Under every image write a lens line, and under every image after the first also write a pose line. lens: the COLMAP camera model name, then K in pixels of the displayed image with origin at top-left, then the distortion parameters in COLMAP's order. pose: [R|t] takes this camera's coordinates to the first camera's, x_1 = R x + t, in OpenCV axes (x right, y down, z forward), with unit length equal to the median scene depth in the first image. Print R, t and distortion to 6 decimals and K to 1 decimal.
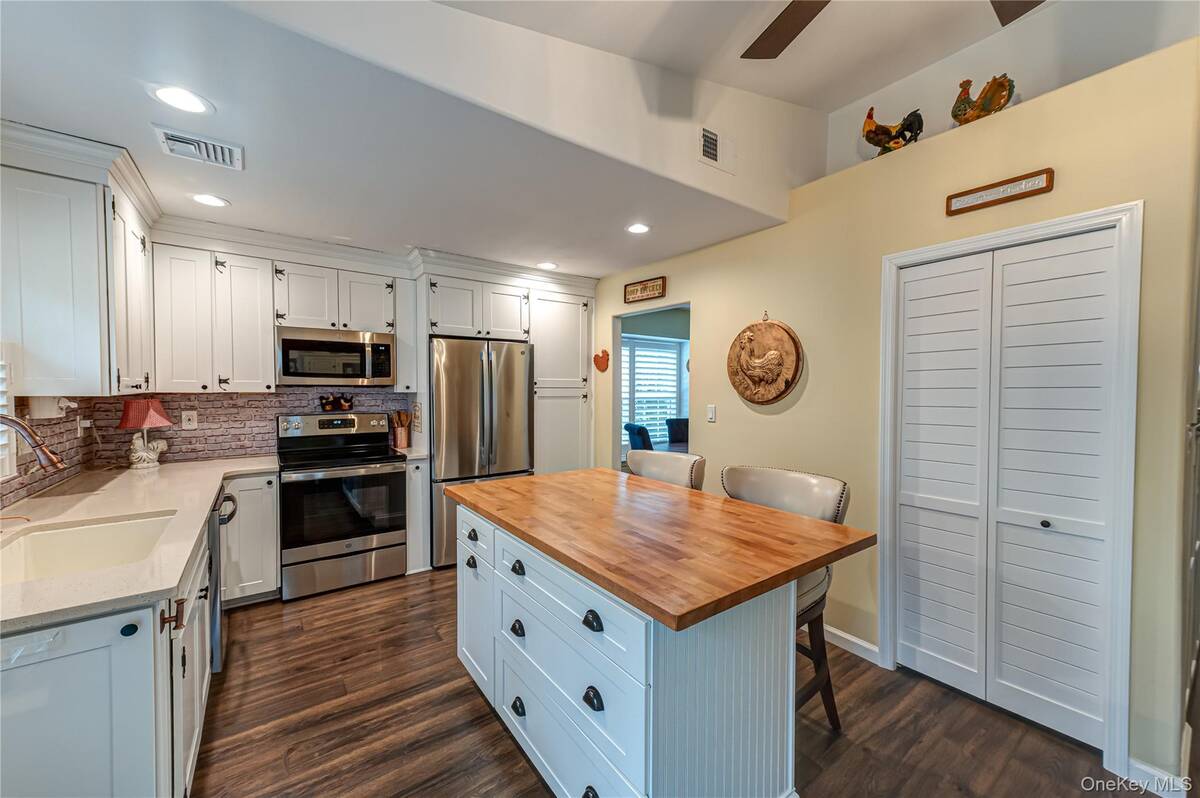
lens RADIAL K [[463.2, 0, 600.4], [0, 463.2, 398.8], [0, 0, 1]] dist [0.017444, -0.000313]
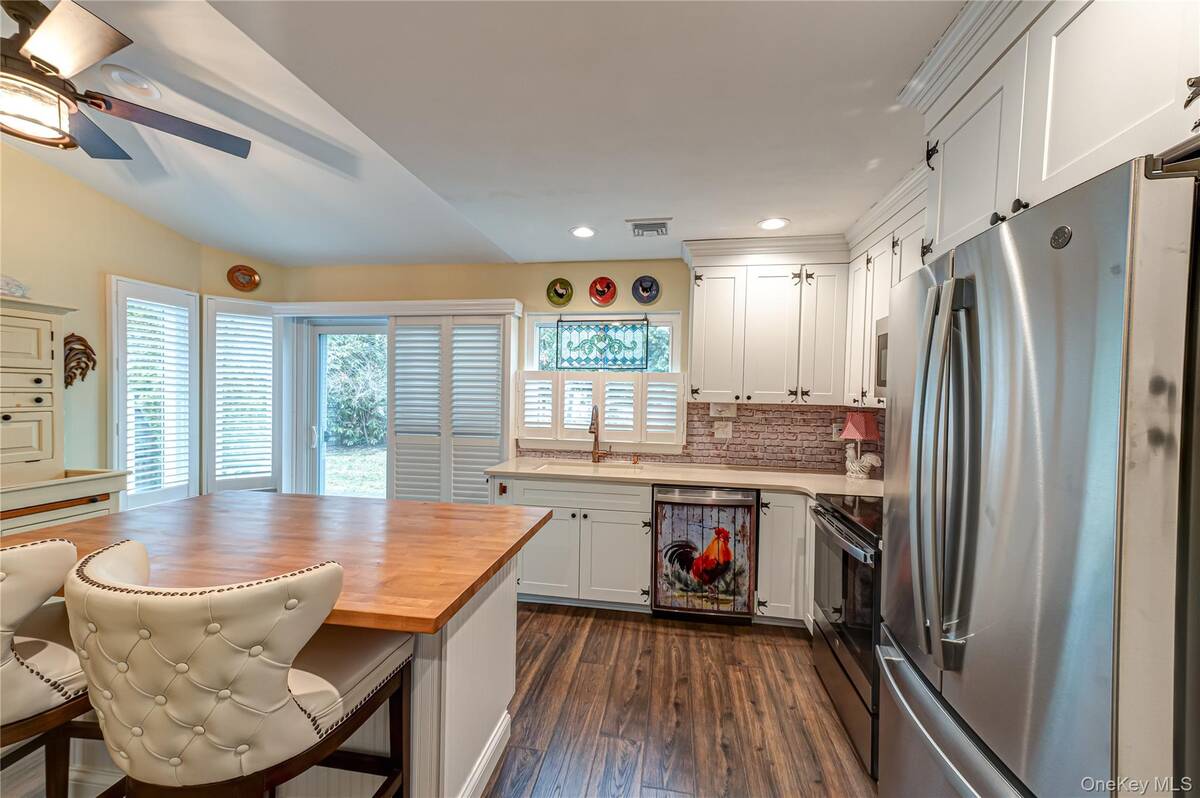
lens RADIAL K [[463.2, 0, 604.5], [0, 463.2, 402.0], [0, 0, 1]] dist [0.017444, -0.000313]
pose [[-0.711754, -0.006986, -0.702394, 0.146508], [-0.041193, 0.998645, 0.031811, -0.028776], [0.701220, 0.051575, -0.711077, 1.201380]]
